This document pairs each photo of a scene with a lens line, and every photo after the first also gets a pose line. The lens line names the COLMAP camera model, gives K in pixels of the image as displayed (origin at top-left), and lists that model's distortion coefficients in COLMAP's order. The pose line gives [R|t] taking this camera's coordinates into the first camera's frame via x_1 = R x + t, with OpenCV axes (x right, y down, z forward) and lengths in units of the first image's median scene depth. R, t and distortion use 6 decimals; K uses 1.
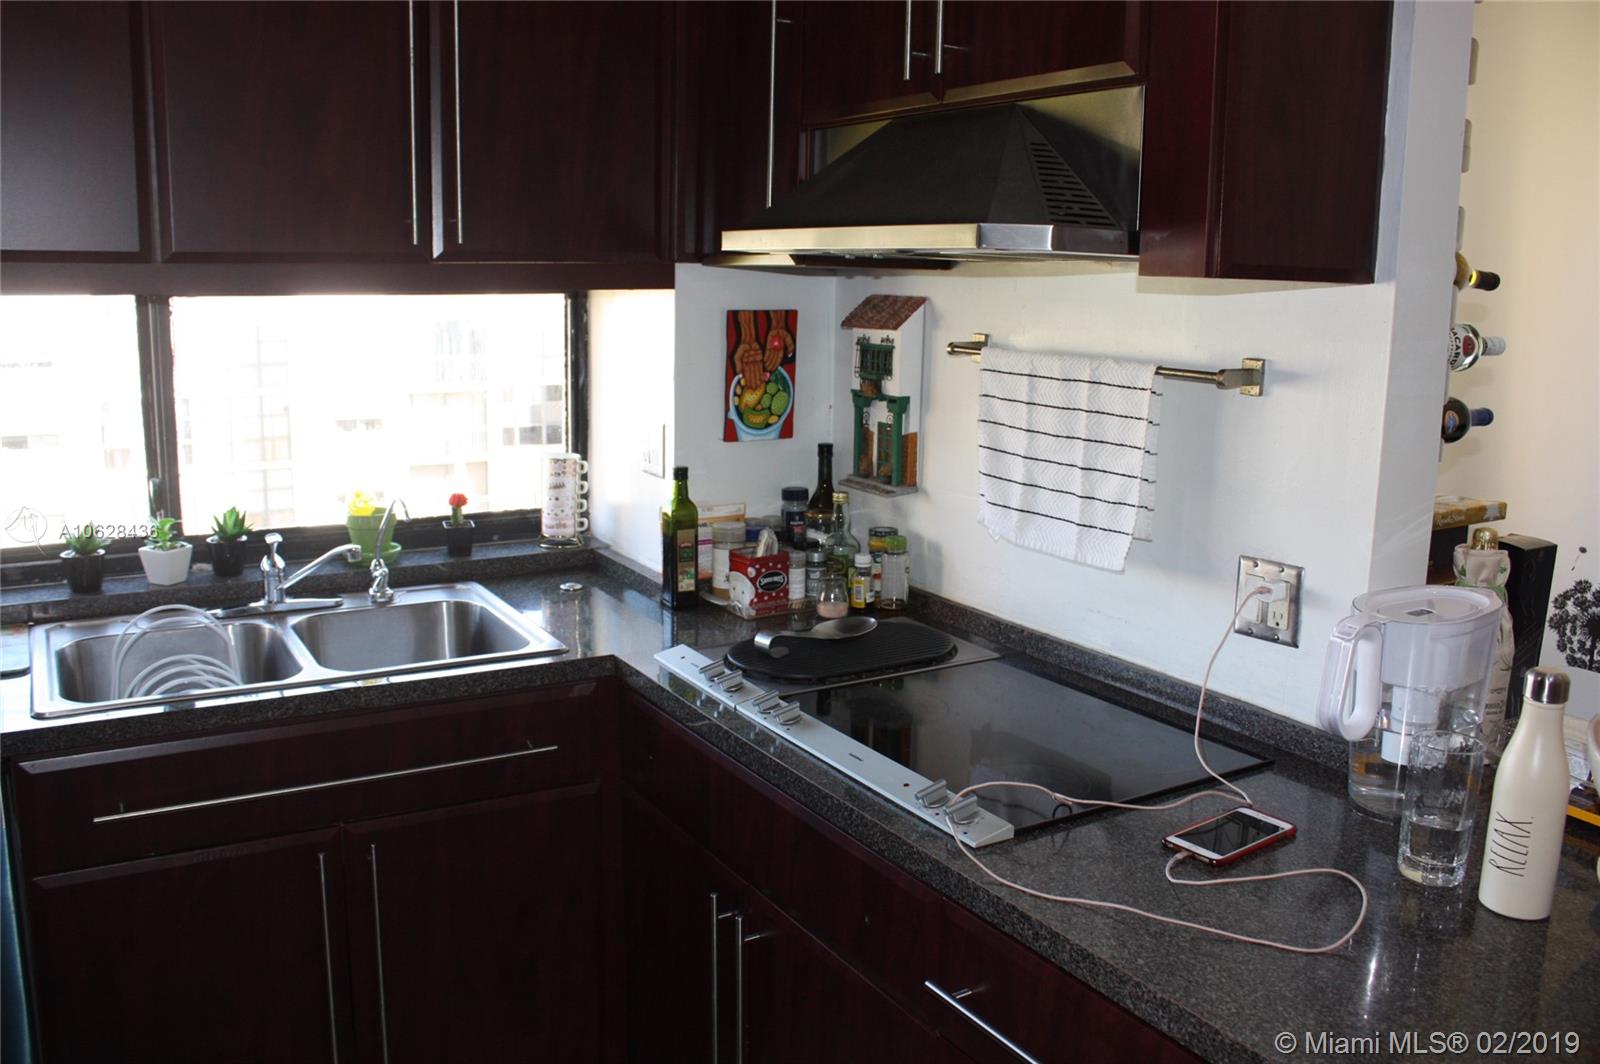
lens RADIAL K [[1334.9, 0, 832.8], [0, 1334.9, 535.7], [0, 0, 1]] dist [-0.166743, 0.140792]
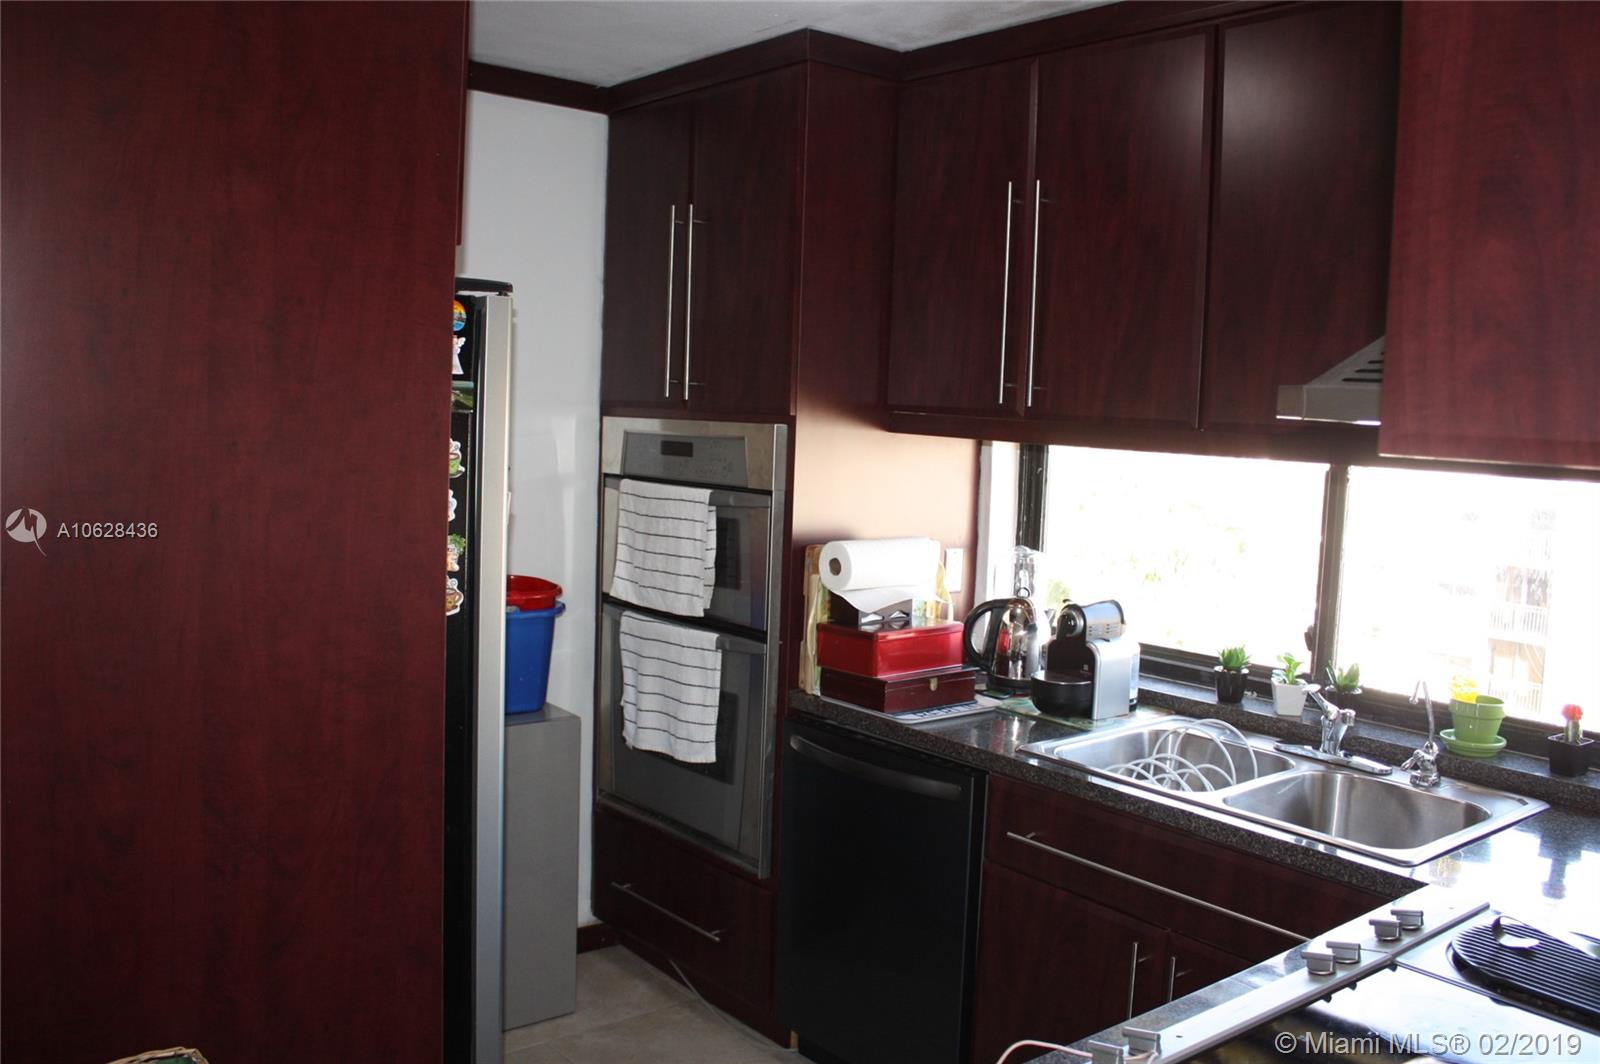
lens RADIAL K [[1334.9, 0, 803.9], [0, 1334.9, 534.0], [0, 0, 1]] dist [-0.166743, 0.140792]
pose [[0.129574, 0.076299, -0.988630, 0.552977], [-0.233000, 0.971461, 0.044436, -0.069358], [0.963806, 0.224593, 0.143654, 0.402493]]
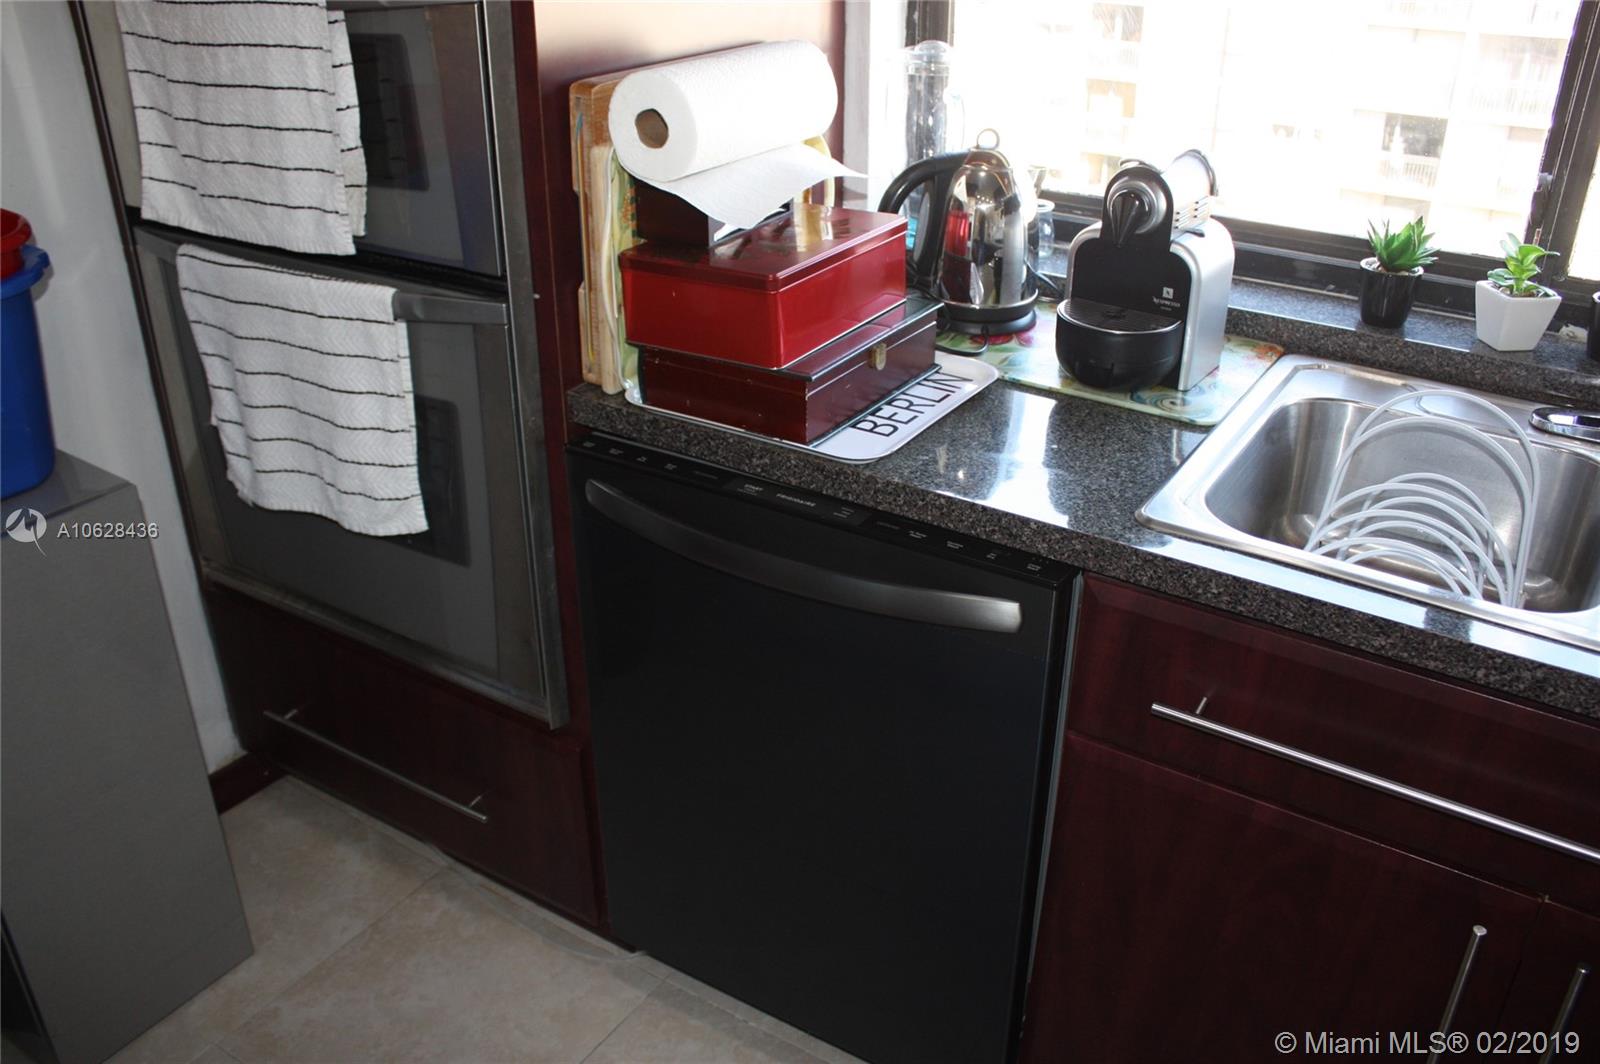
lens RADIAL K [[1334.9, 0, 794.8], [0, 1334.9, 533.5], [0, 0, 1]] dist [-0.166743, 0.140792]
pose [[0.423219, 0.399074, -0.813404, -0.120995], [-0.174803, 0.916868, 0.358884, -0.043718], [0.889005, -0.009702, 0.457795, 0.416138]]
